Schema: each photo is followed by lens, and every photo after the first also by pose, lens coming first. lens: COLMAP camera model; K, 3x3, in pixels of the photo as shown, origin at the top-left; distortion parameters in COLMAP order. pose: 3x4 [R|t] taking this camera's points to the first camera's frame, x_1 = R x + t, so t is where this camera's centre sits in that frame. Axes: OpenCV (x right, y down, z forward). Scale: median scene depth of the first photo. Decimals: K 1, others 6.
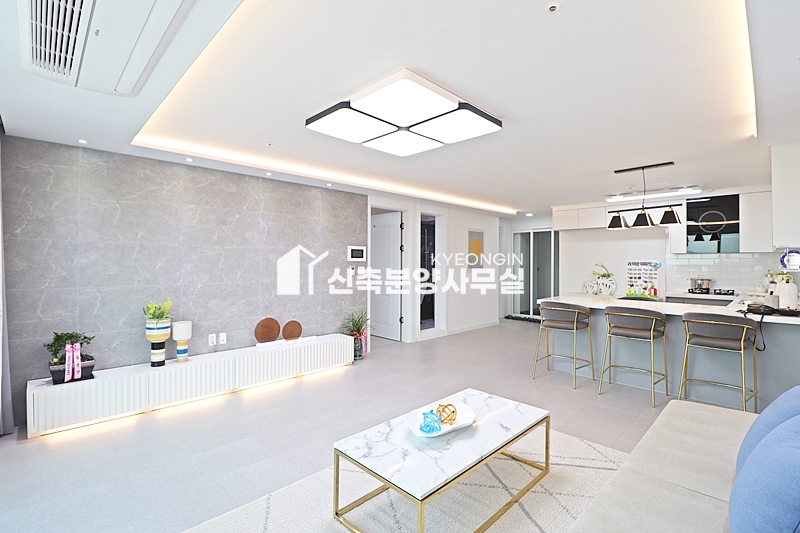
lens RADIAL K [[373.7, 0, 395.0], [0, 373.7, 256.8], [0, 0, 1]] dist [-0.011528, -0.005014]
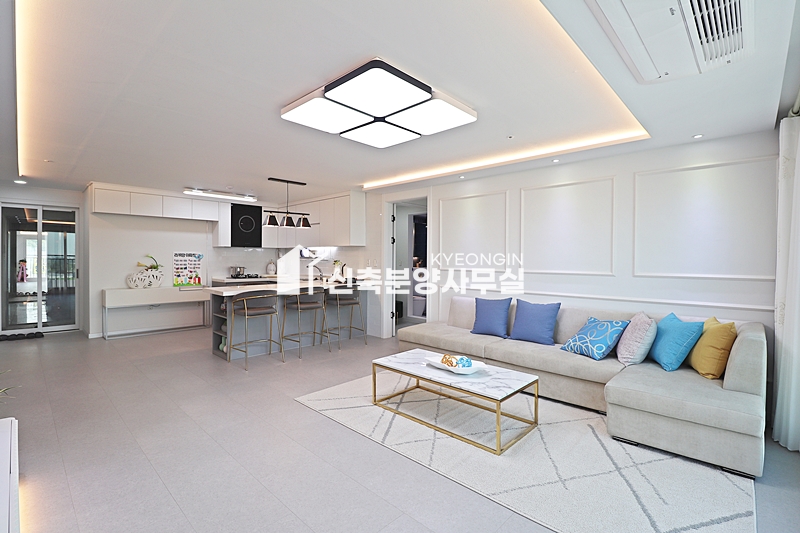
lens RADIAL K [[373.7, 0, 398.4], [0, 373.7, 260.6], [0, 0, 1]] dist [-0.011528, -0.005014]
pose [[-0.034990, -0.010561, 0.999332, -0.599174], [-0.021451, 0.999722, 0.009814, 0.015634], [-0.999157, -0.021093, -0.035206, 0.594823]]
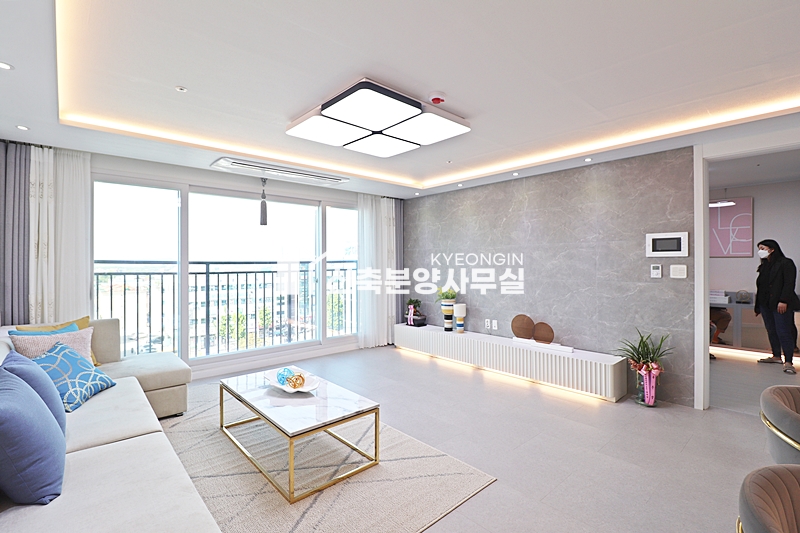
lens RADIAL K [[373.7, 0, 400.4], [0, 373.7, 258.8], [0, 0, 1]] dist [-0.011528, -0.005014]
pose [[-0.048477, -0.014704, -0.998716, 0.654314], [0.019098, 0.999695, -0.015645, 0.020105], [0.998642, -0.019832, -0.048181, 0.678229]]
